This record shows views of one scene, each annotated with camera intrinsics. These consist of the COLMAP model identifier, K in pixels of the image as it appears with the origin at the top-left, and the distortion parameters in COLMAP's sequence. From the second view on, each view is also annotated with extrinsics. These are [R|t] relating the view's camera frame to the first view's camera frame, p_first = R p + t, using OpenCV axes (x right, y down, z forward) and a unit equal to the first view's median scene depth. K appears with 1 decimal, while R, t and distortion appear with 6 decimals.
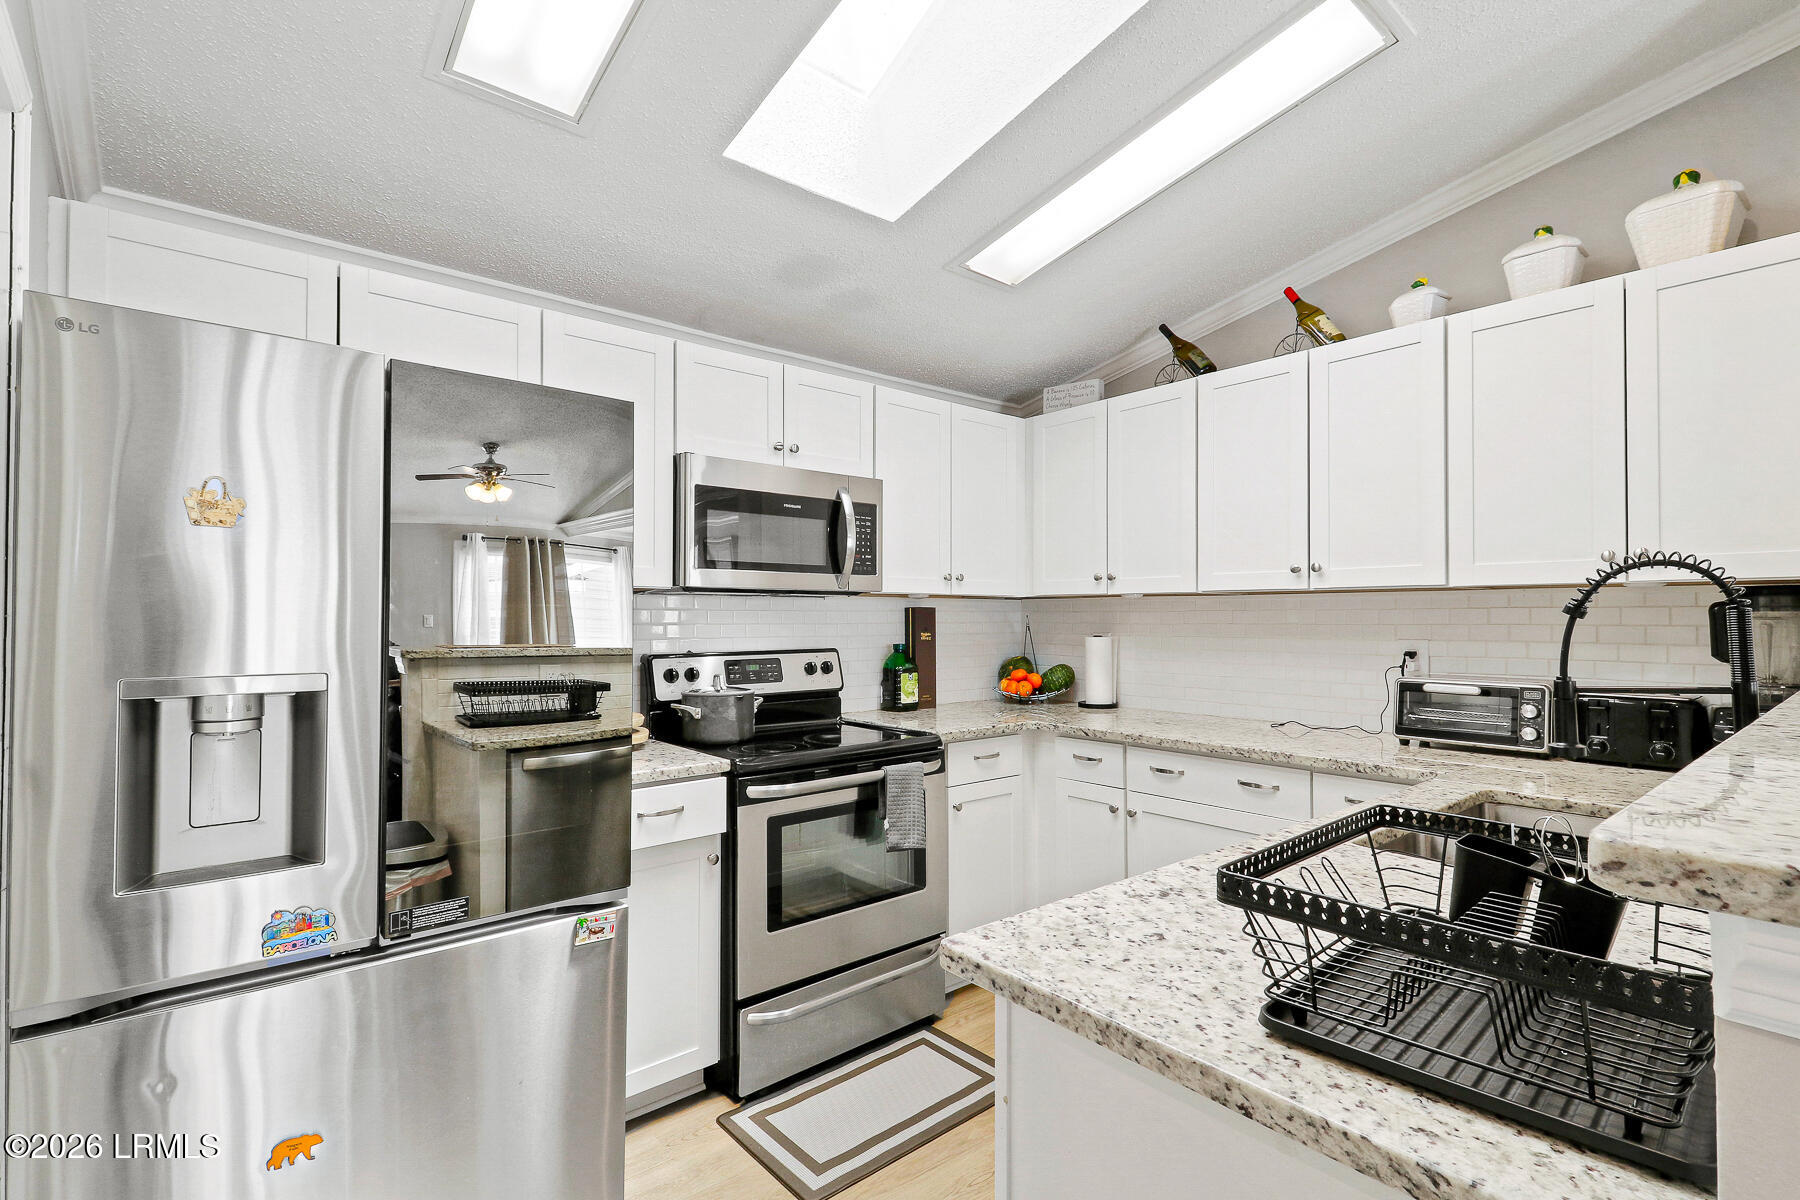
lens RADIAL K [[866.6, 0, 908.8], [0, 866.6, 601.6], [0, 0, 1]] dist [0.023987, -0.007085]
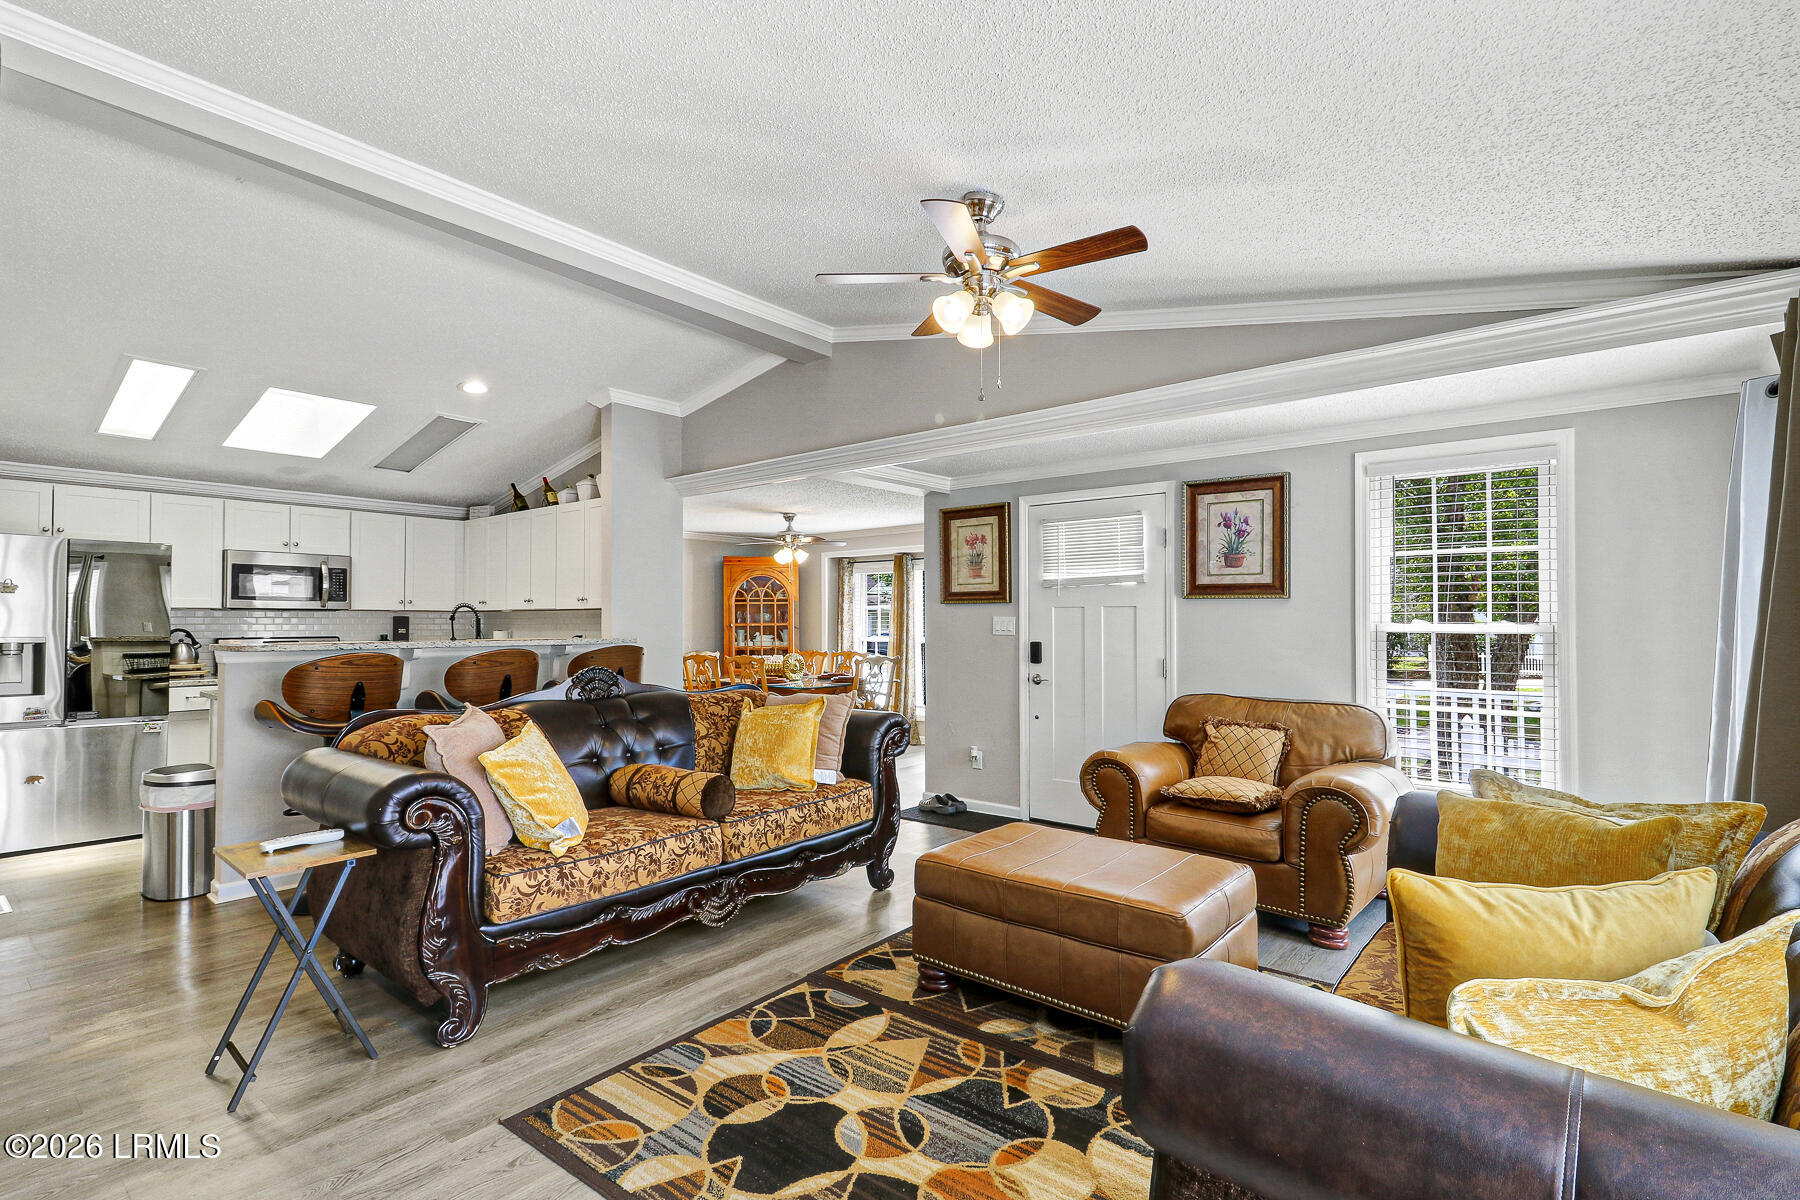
lens RADIAL K [[866.6, 0, 910.0], [0, 866.6, 608.2], [0, 0, 1]] dist [0.023987, -0.007085]
pose [[0.982922, 0.003888, 0.183984, 1.106401], [-0.003568, 0.999991, -0.002069, -0.016739], [-0.183991, 0.001377, 0.982927, -1.646642]]
